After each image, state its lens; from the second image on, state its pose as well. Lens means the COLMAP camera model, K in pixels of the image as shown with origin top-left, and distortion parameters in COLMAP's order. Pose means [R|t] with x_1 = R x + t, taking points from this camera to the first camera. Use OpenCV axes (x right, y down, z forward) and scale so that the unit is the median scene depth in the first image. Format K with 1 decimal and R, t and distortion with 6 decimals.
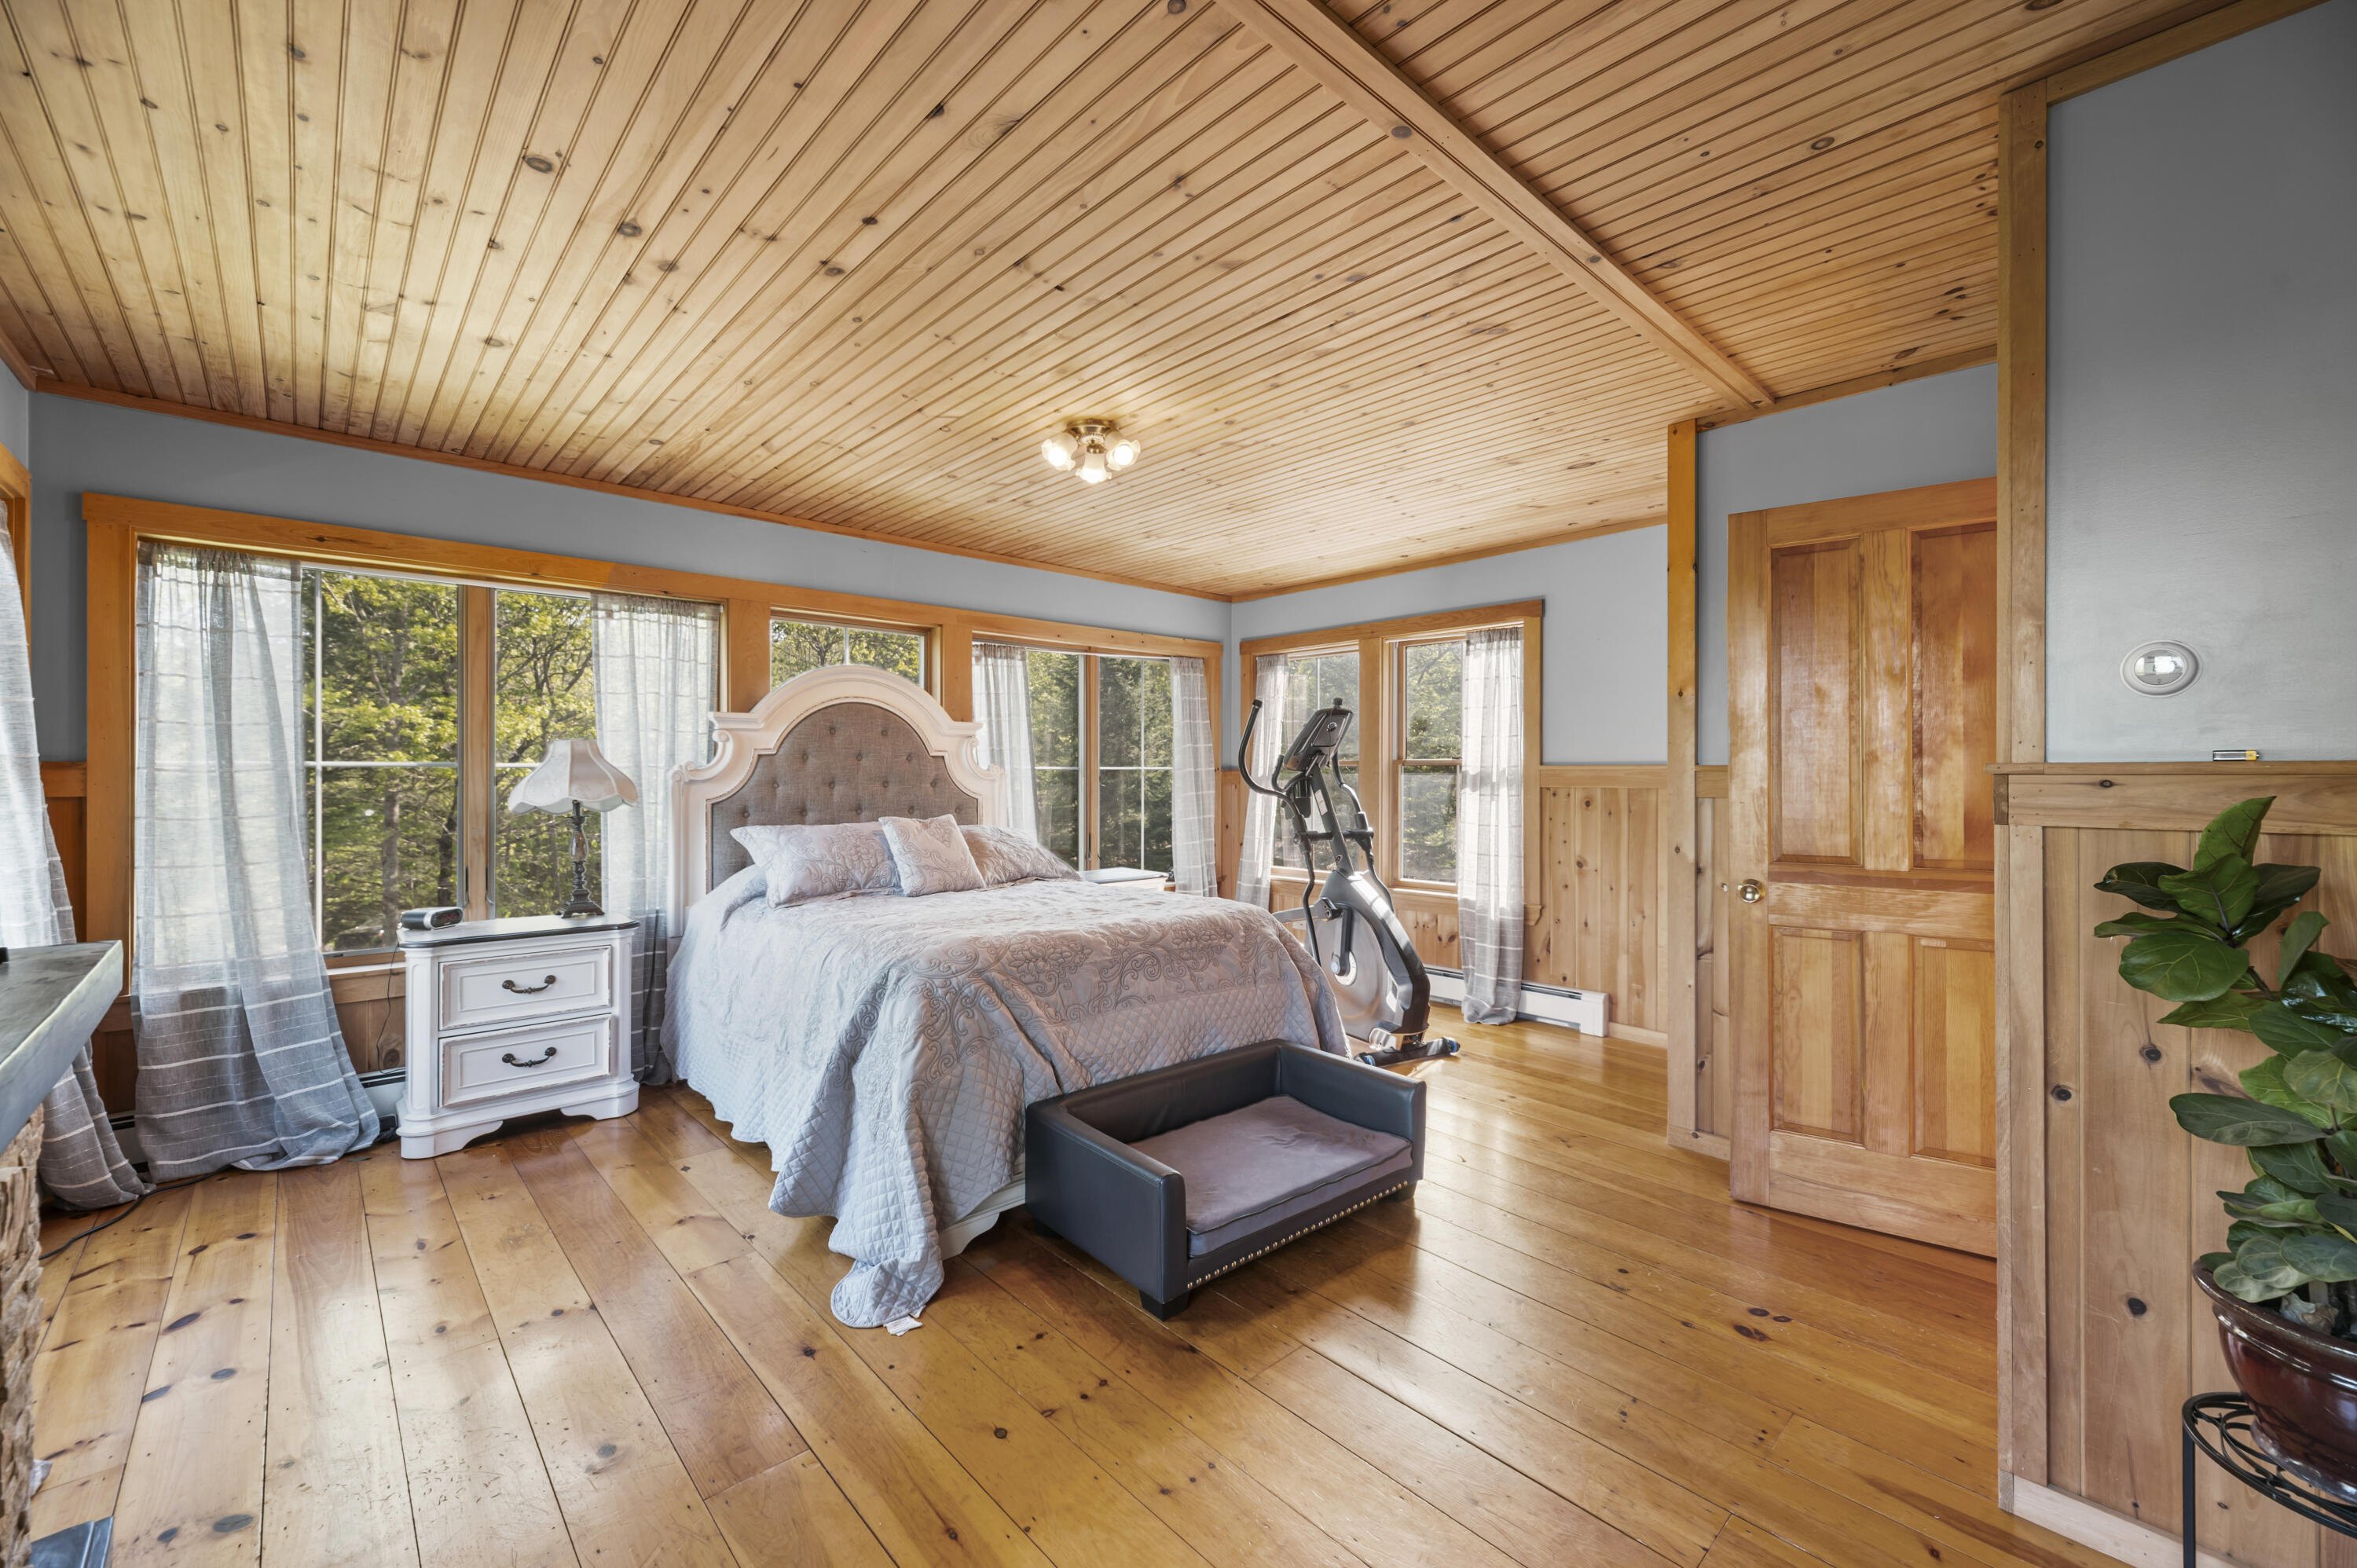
lens RADIAL K [[956.9, 0, 1190.9], [0, 956.9, 759.2], [0, 0, 1]] dist [0.001893, 0.000169]
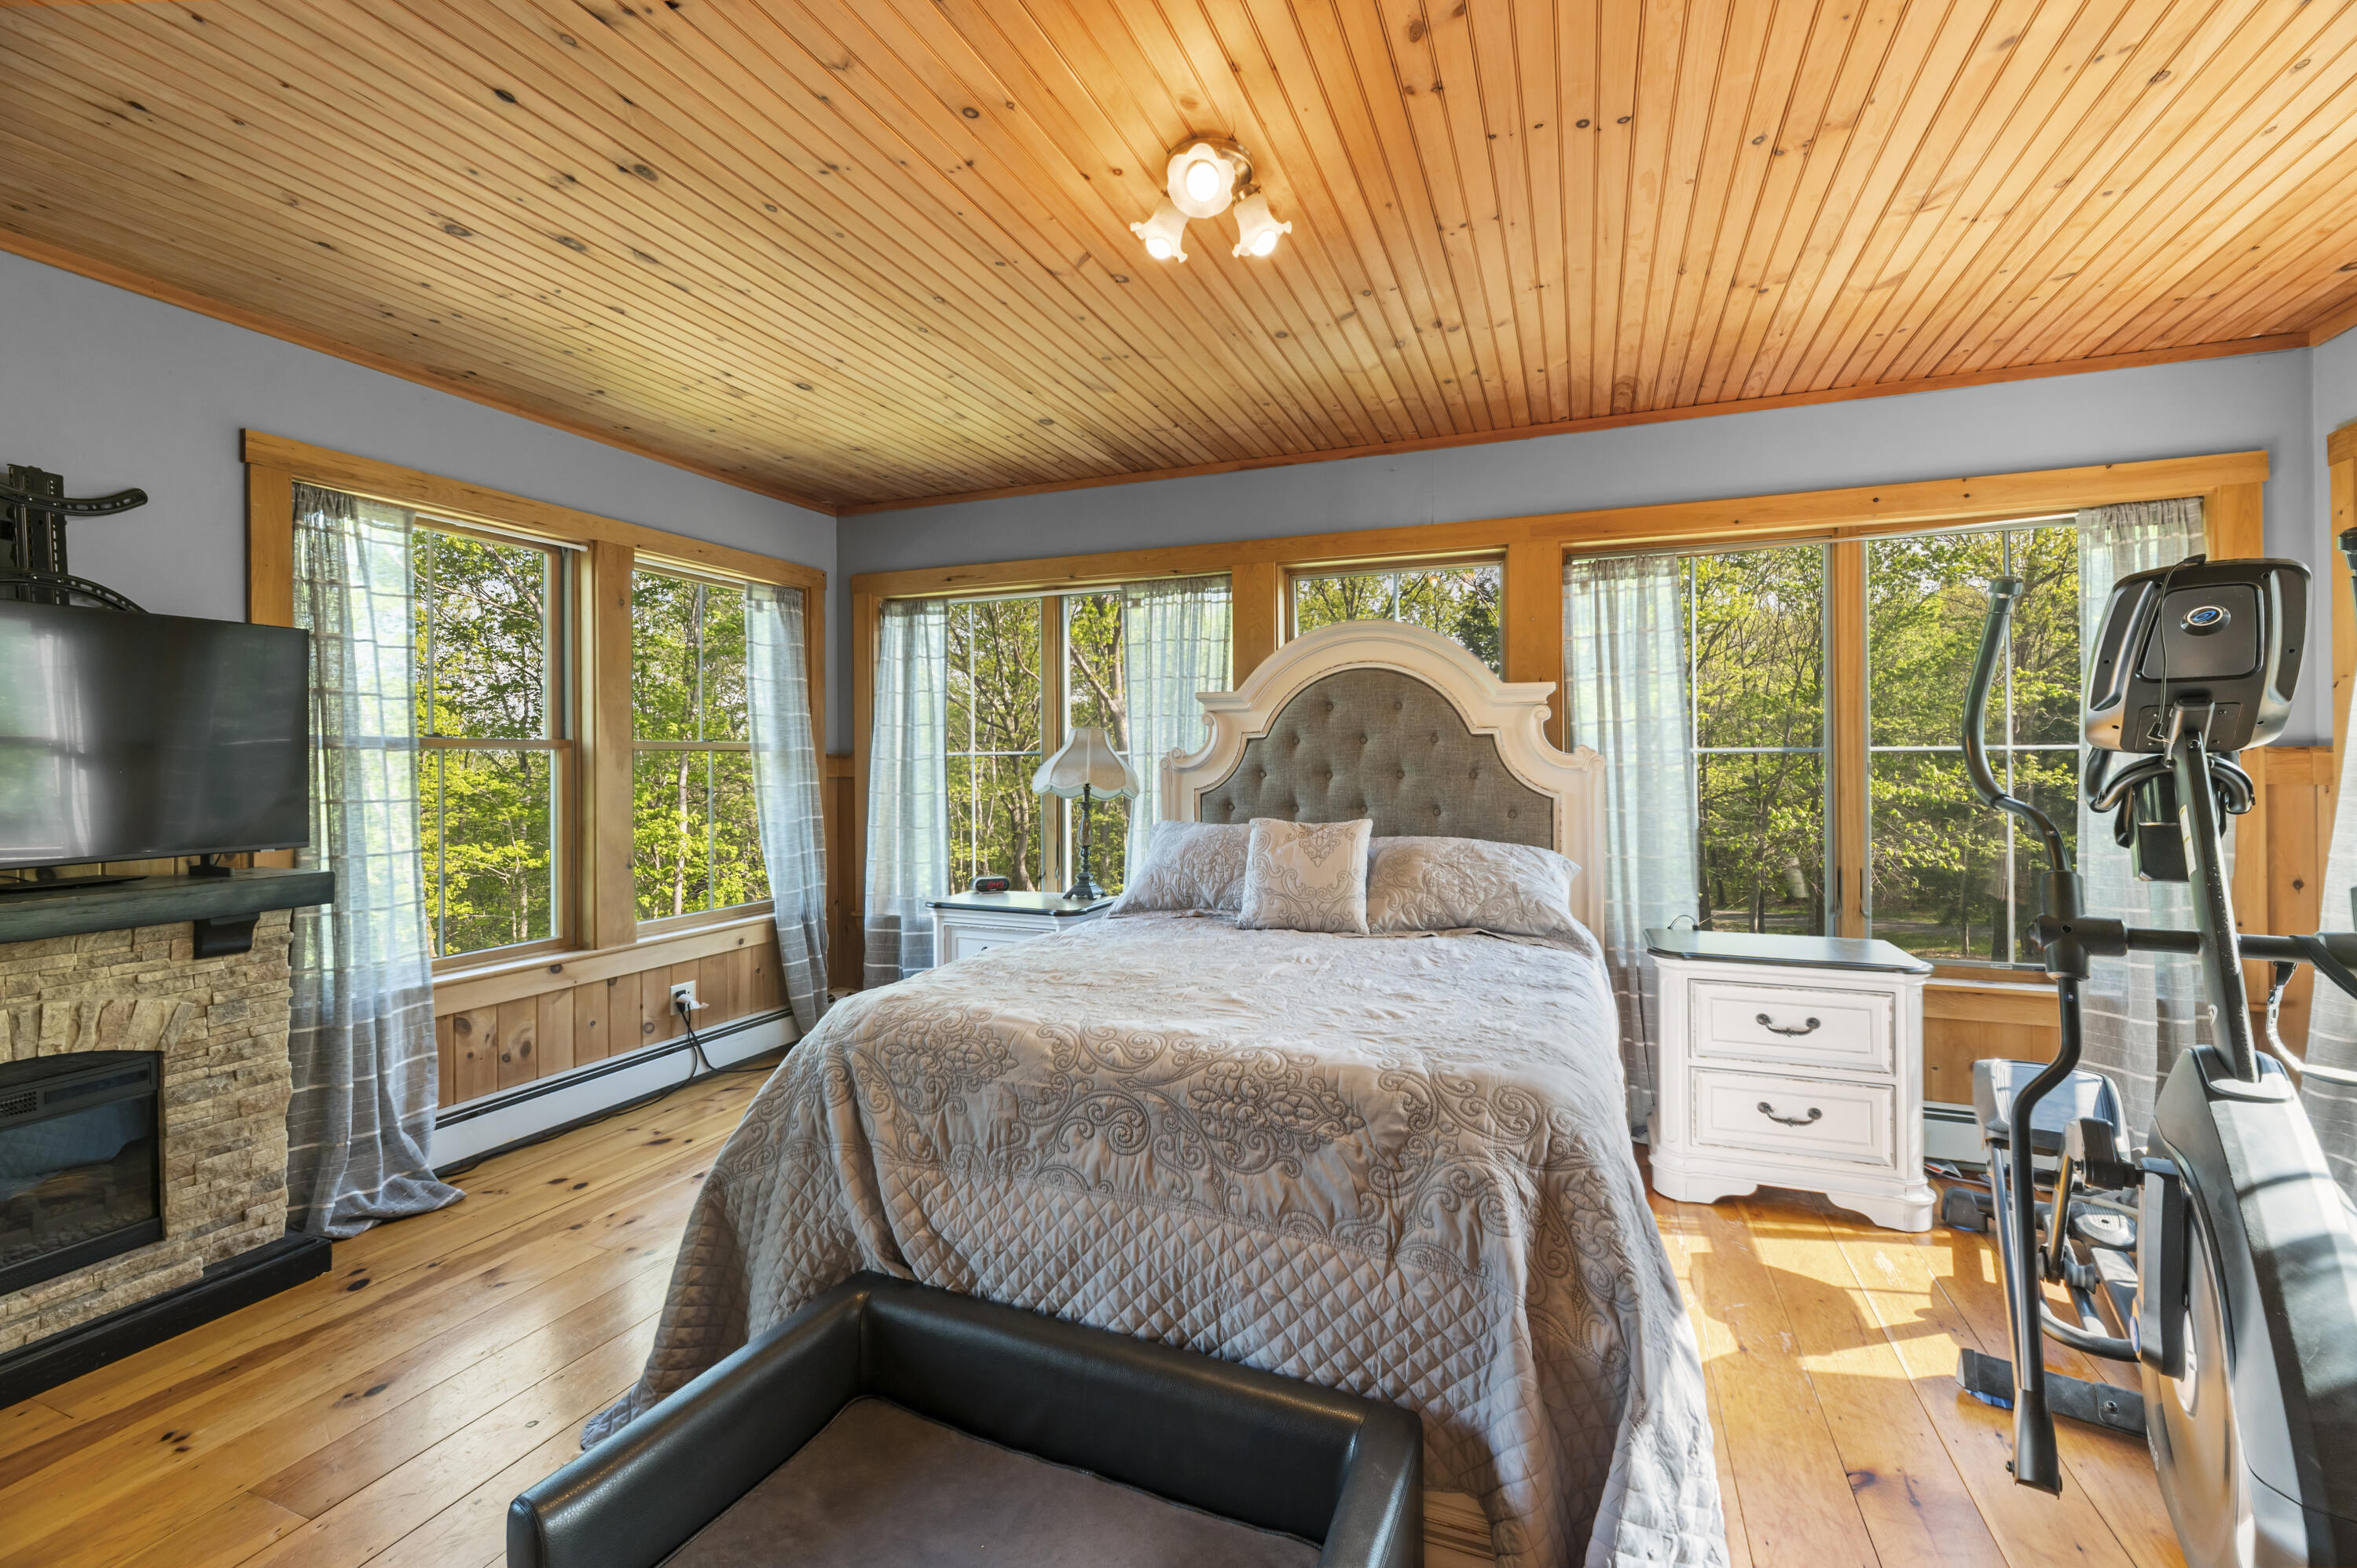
lens RADIAL K [[984.3, 0, 1197.1], [0, 984.3, 750.2], [0, 0, 1]] dist [0.002630, 0.000150]
pose [[0.427855, -0.011370, -0.903776, 0.335022], [0.017909, 0.999831, -0.004100, 0.008619], [0.903670, -0.014431, 0.427986, 0.573392]]
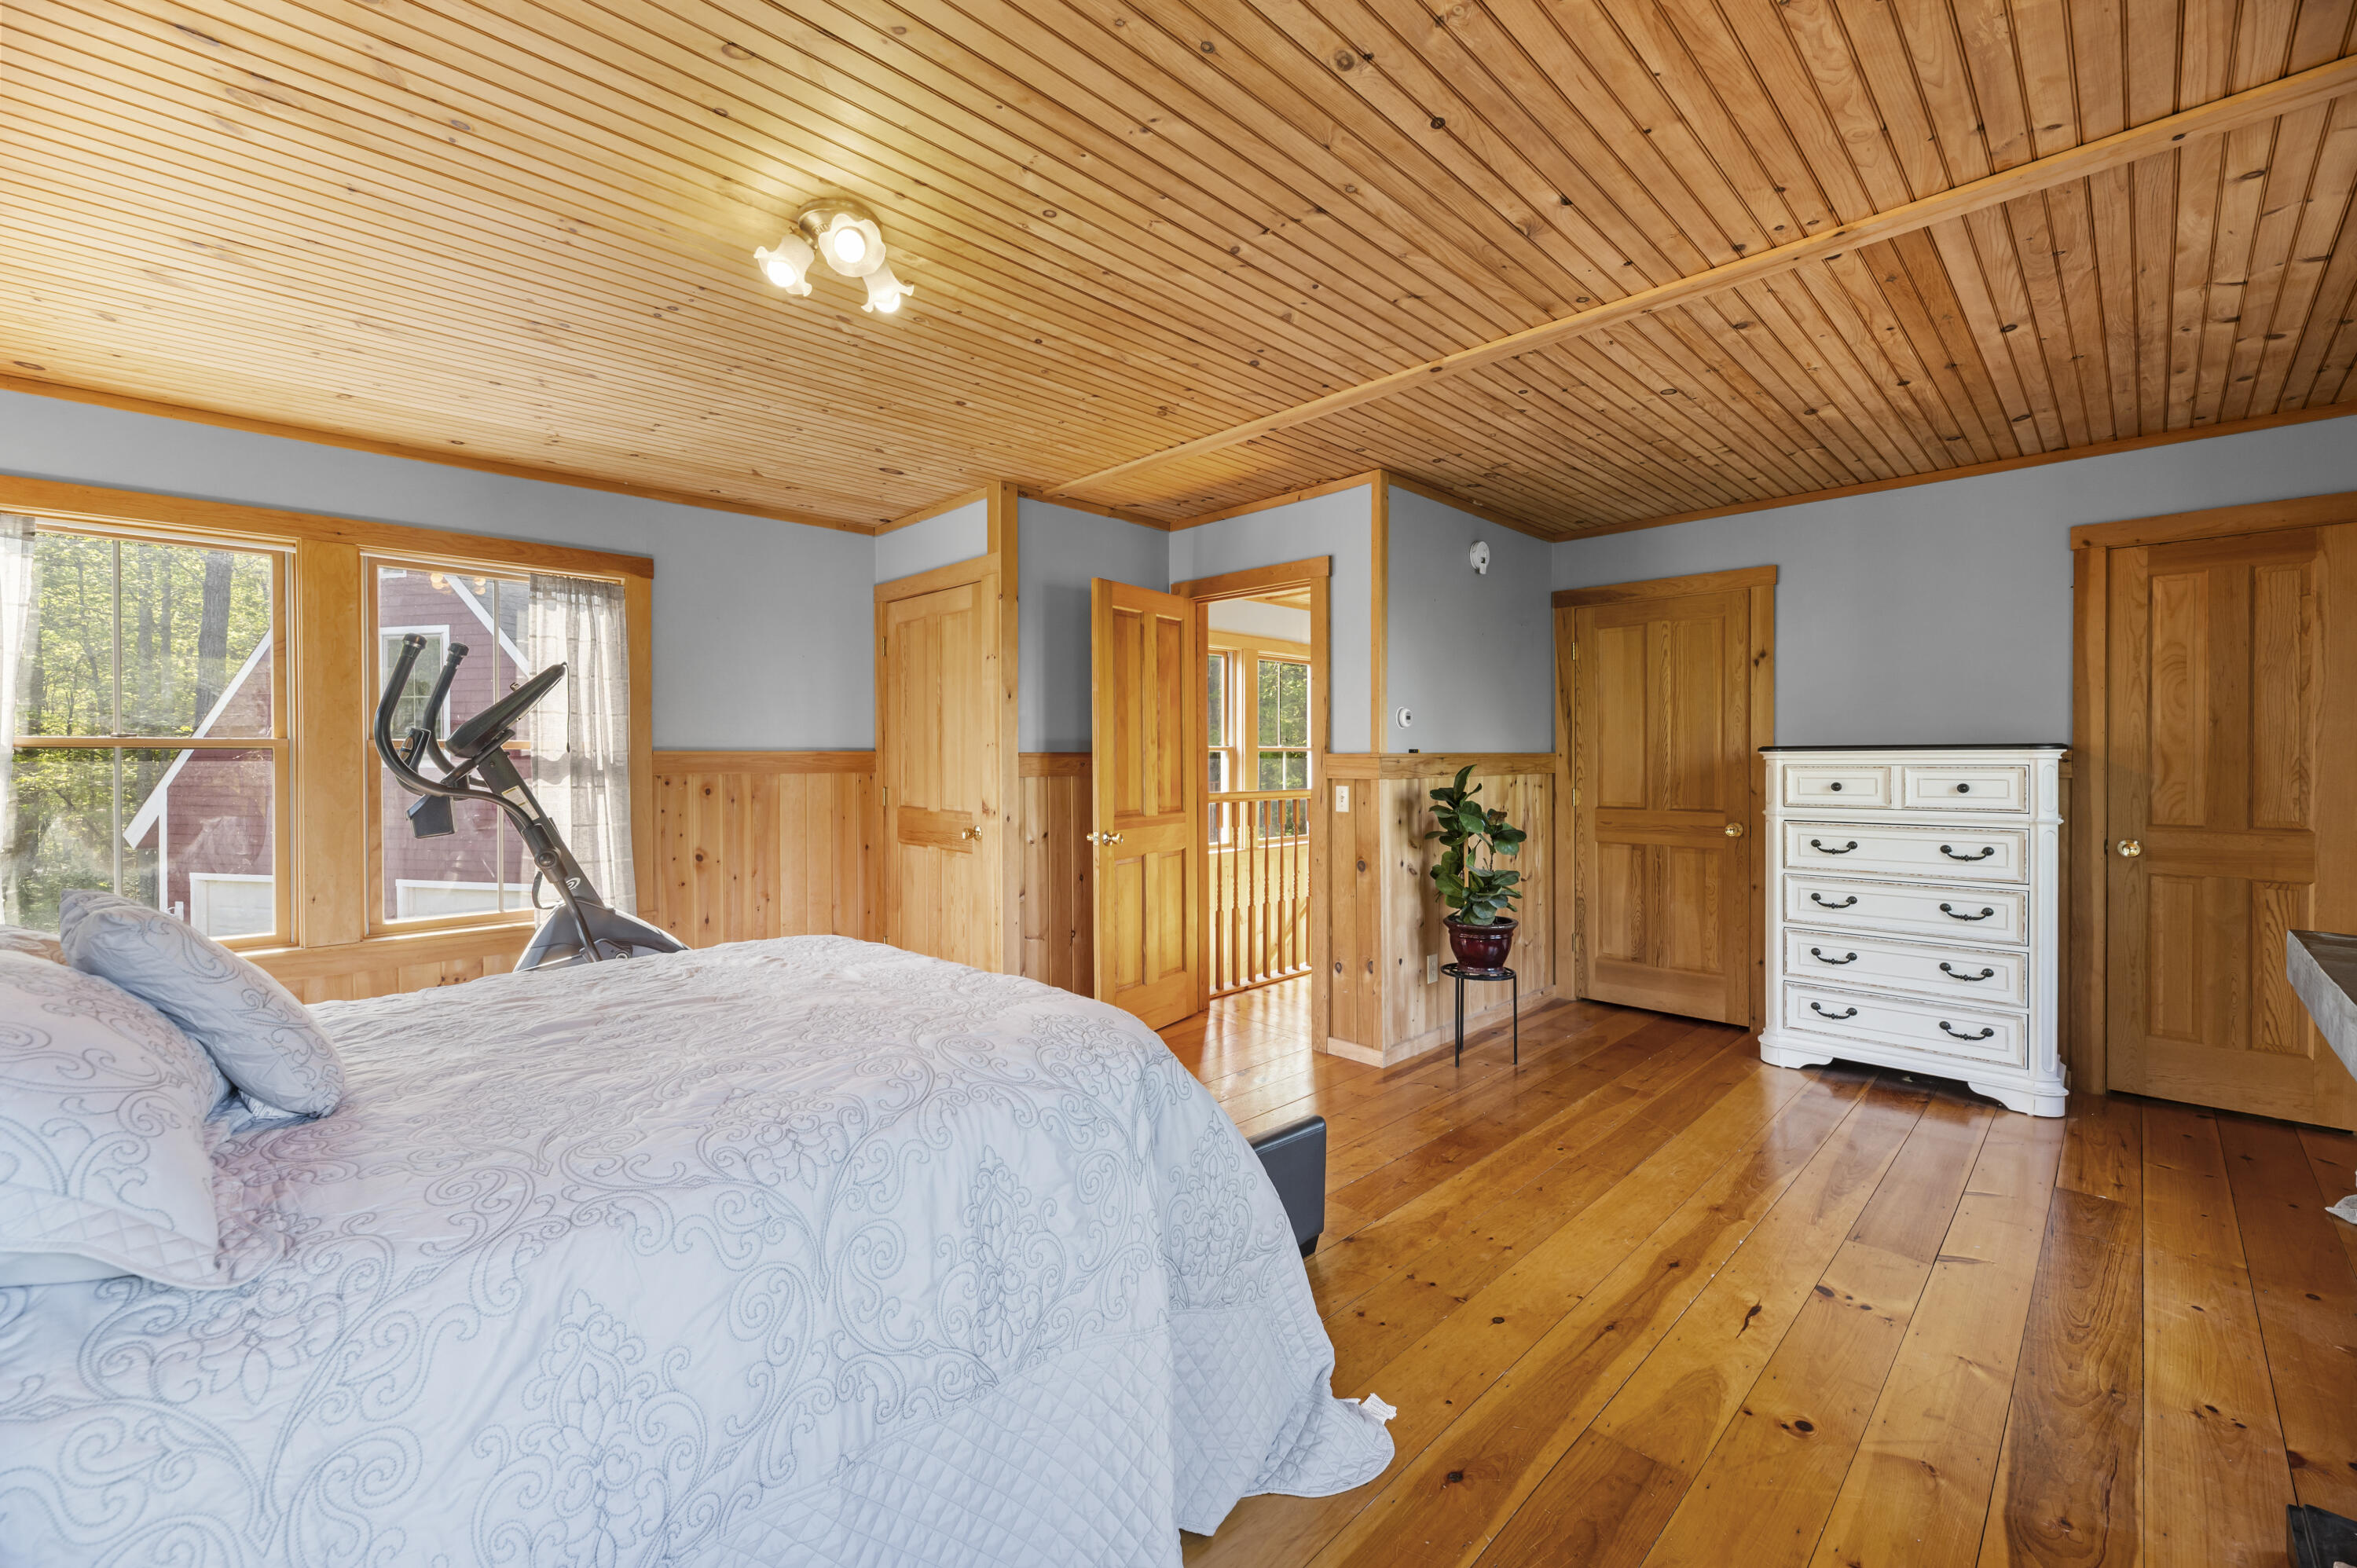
lens RADIAL K [[956.2, 0, 1192.4], [0, 956.2, 754.1], [0, 0, 1]] dist [0.001138, -0.000059]
pose [[-0.034546, 0.001676, 0.999402, -0.590461], [-0.012505, 0.999920, -0.002109, 0.006640], [-0.999325, -0.012571, -0.034522, 0.615161]]
